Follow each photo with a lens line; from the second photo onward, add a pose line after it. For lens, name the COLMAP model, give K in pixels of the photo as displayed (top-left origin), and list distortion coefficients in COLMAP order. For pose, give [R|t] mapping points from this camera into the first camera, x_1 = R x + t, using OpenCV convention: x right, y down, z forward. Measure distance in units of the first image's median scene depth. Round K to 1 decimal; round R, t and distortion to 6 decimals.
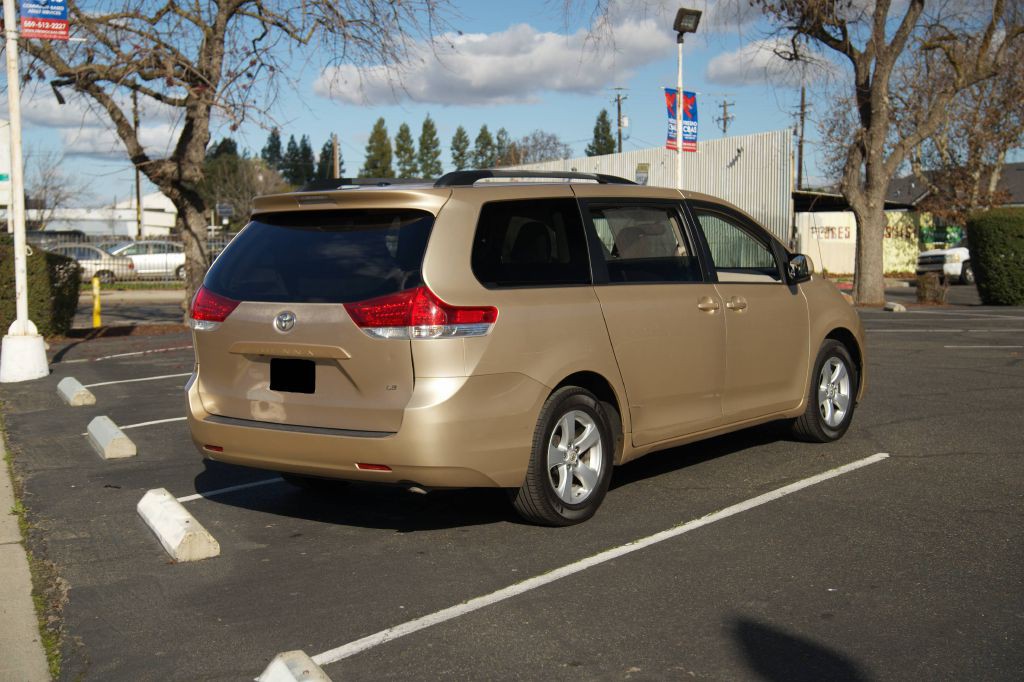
lens RADIAL K [[1391.7, 0, 471.5], [0, 1391.7, 341.3], [0, 0, 1]] dist [0.122372, 0.305291]
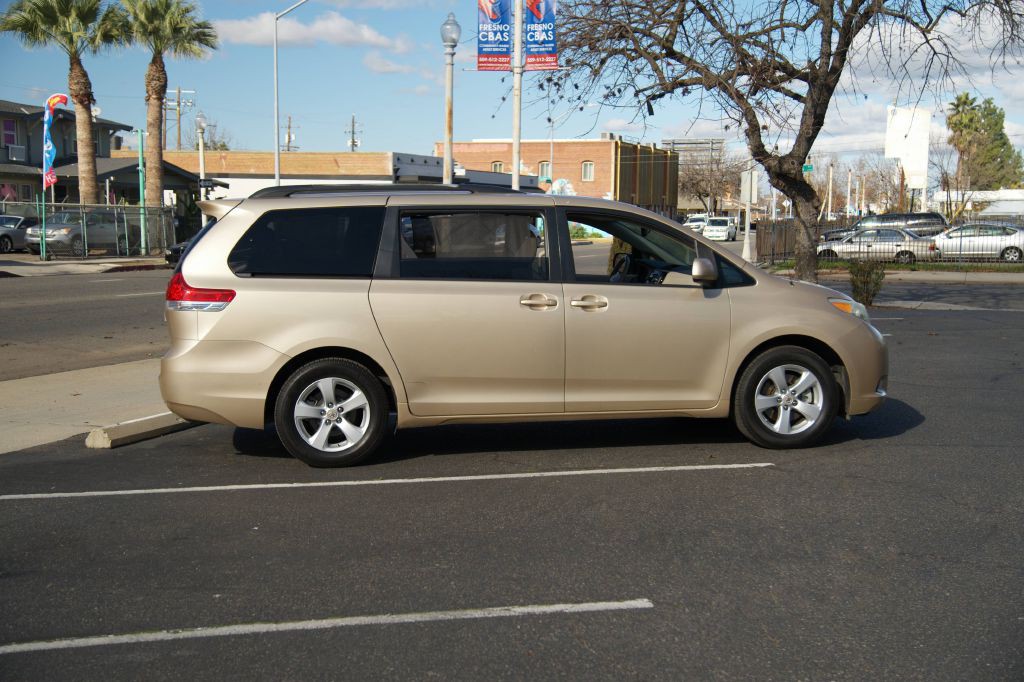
lens RADIAL K [[1295.5, 0, 460.7], [0, 1295.5, 341.8], [0, 0, 1]] dist [0.119535, -0.009711]
pose [[0.708387, 0.077076, -0.701603, 0.338637], [-0.060501, 0.996992, 0.048440, -0.016005], [0.703226, 0.008134, 0.710920, 0.086674]]
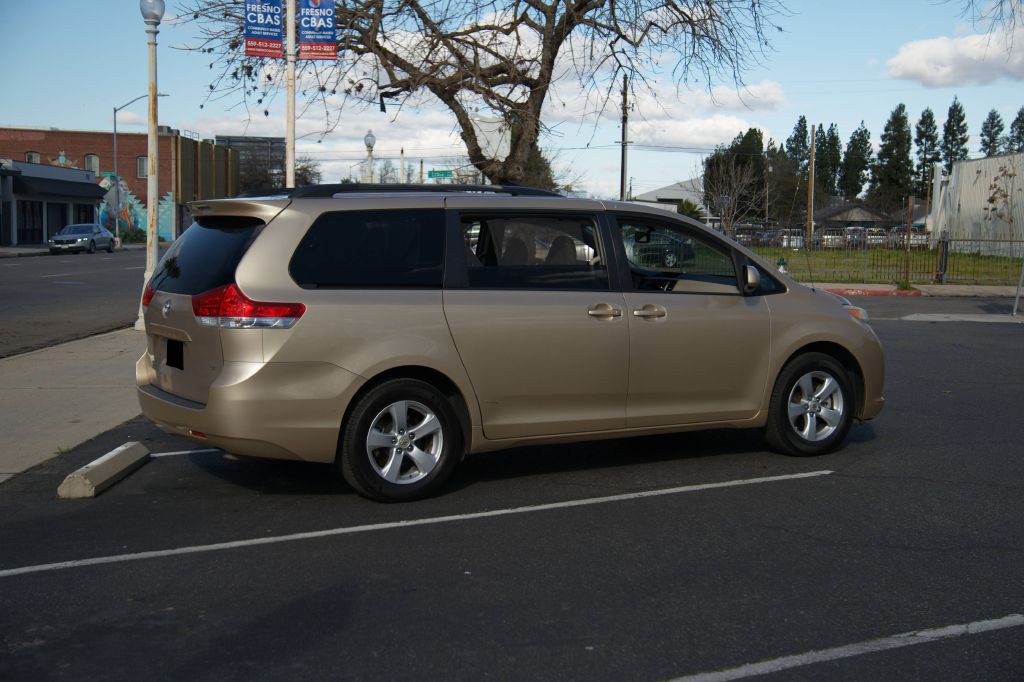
lens RADIAL K [[1391.7, 0, 471.5], [0, 1391.7, 341.3], [0, 0, 1]] dist [0.122372, 0.305291]
pose [[0.917623, 0.053040, -0.393897, 0.194915], [-0.049803, 0.998589, 0.018444, -0.007250], [0.394320, 0.002692, 0.918969, -0.001734]]
